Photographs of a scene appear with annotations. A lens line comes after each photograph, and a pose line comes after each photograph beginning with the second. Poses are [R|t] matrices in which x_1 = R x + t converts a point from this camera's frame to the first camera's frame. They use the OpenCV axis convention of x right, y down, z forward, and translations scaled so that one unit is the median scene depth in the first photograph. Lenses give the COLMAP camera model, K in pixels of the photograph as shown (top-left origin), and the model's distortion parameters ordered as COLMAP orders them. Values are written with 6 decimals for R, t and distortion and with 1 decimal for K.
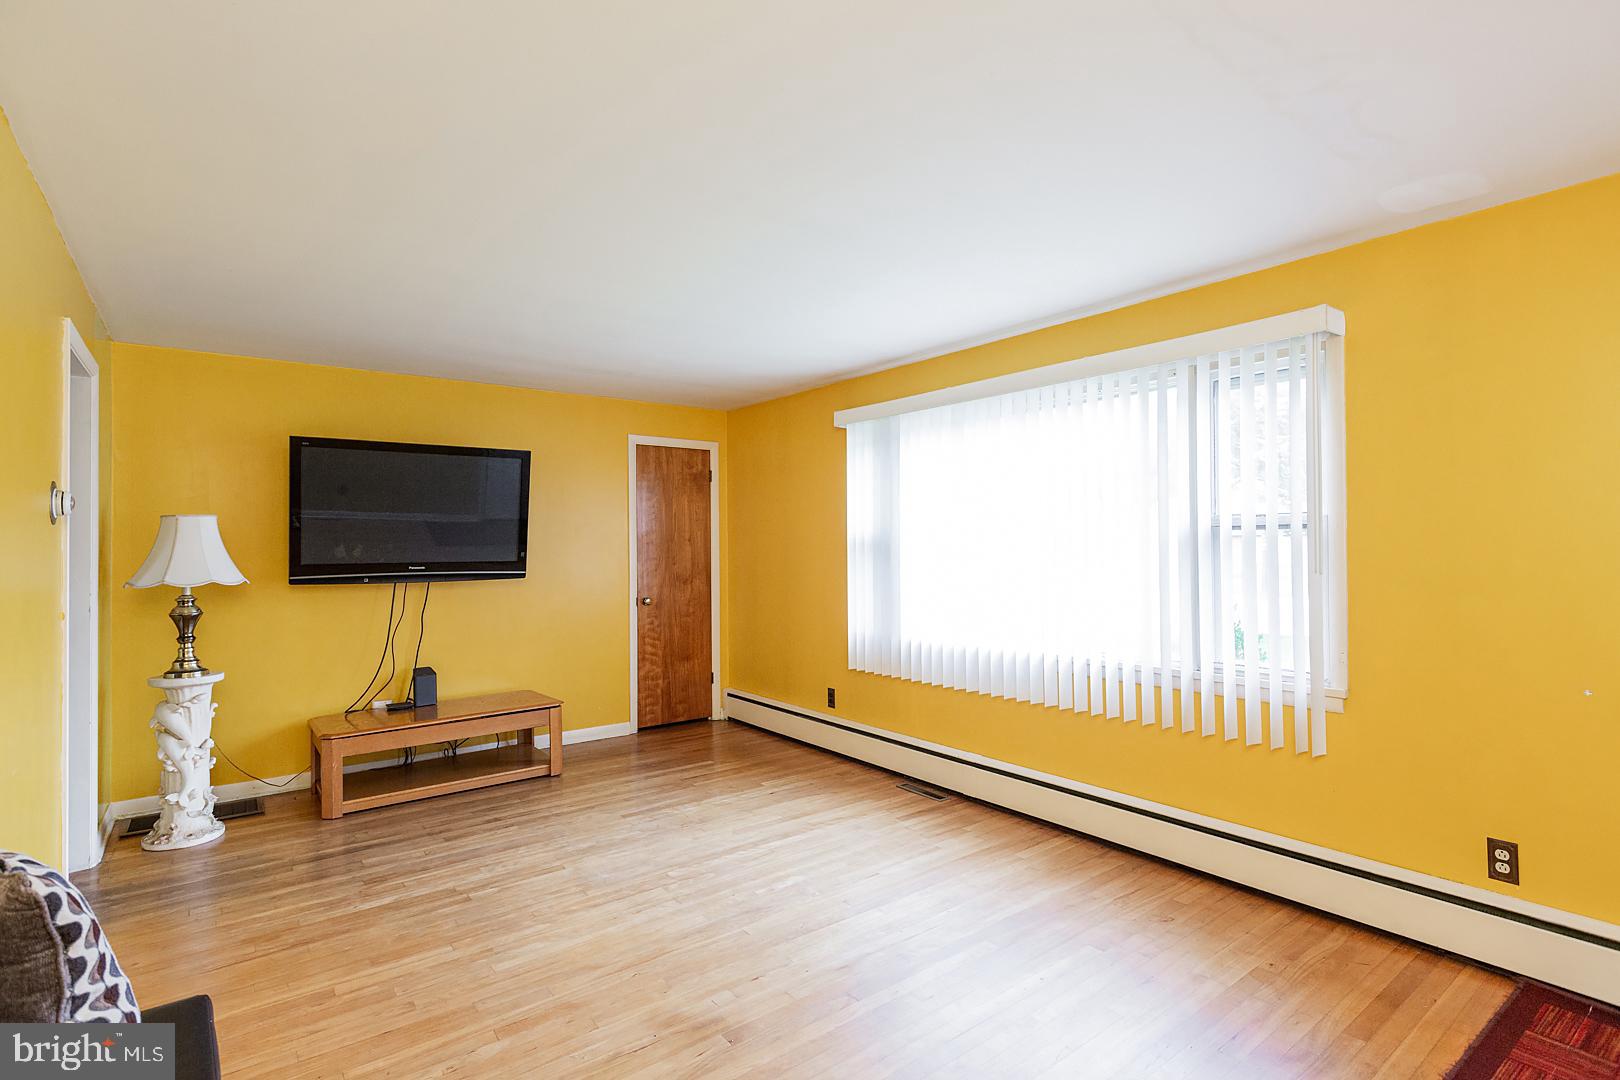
lens RADIAL K [[779.6, 0, 810.0], [0, 779.6, 540.0], [0, 0, 1]] dist [-0.004393, -0.000745]
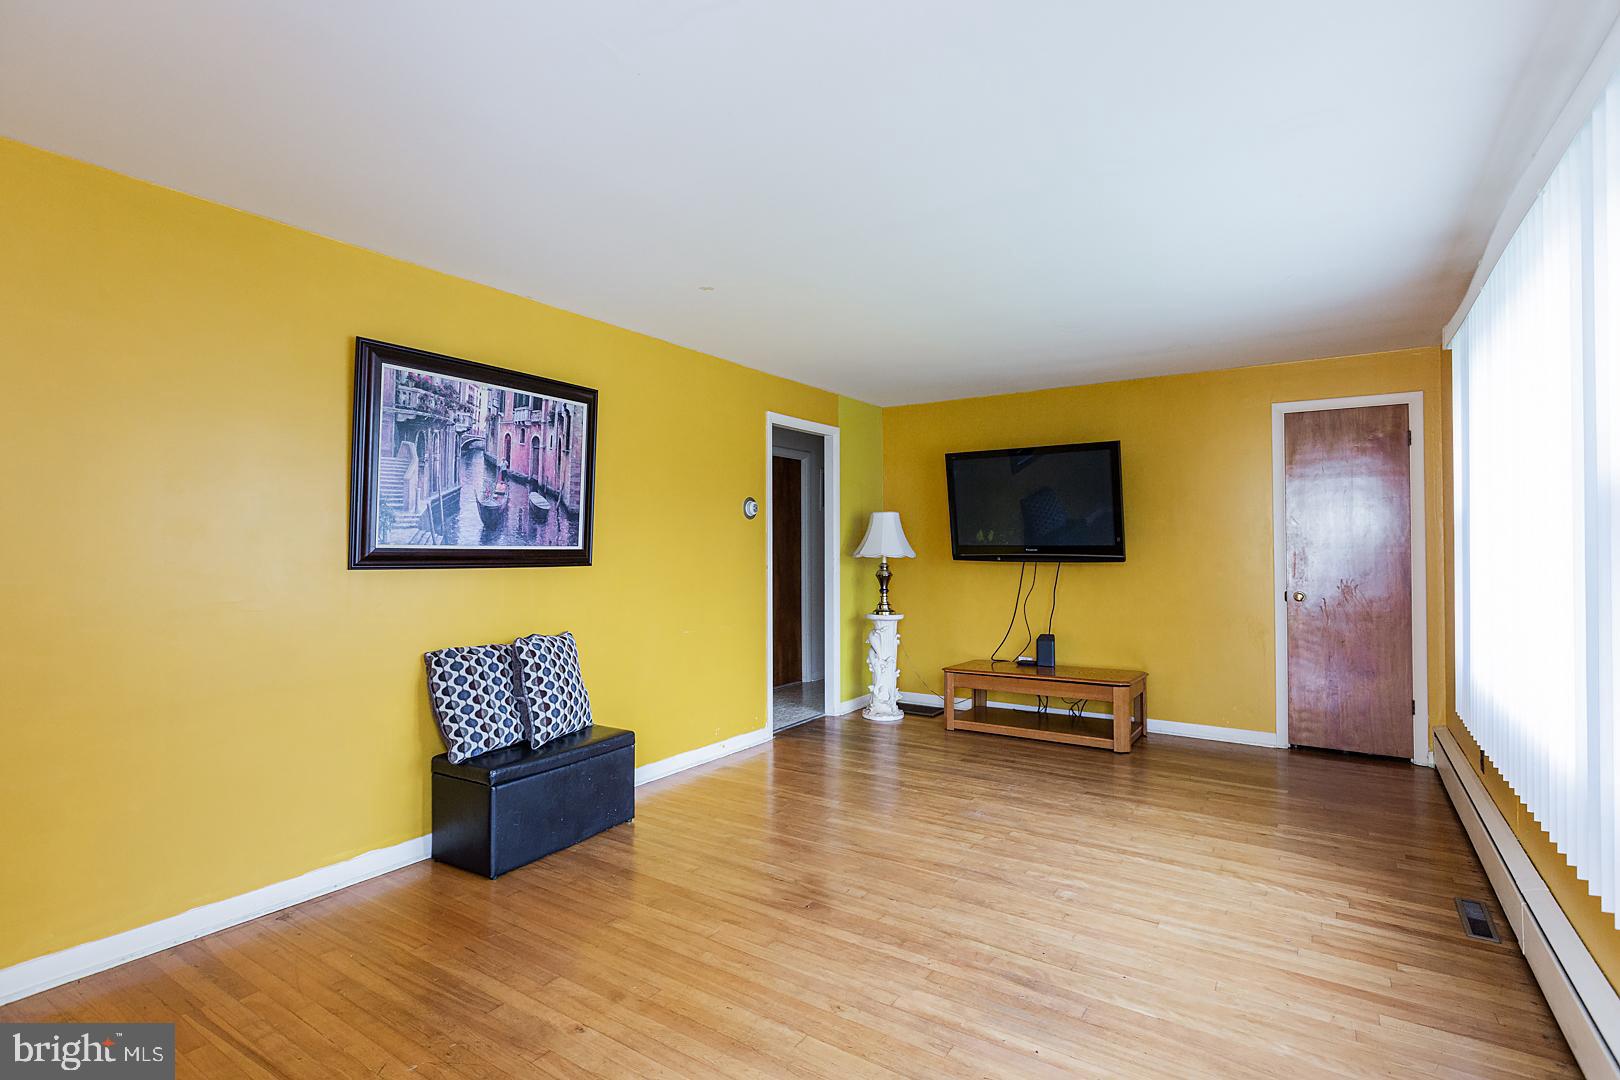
lens RADIAL K [[779.6, 0, 810.0], [0, 779.6, 540.0], [0, 0, 1]] dist [-0.004393, -0.000745]
pose [[0.319165, -0.001287, -0.947698, 0.623981], [0.003486, 0.999994, -0.000184, 0.022260], [0.947693, -0.003245, 0.319167, 0.334418]]
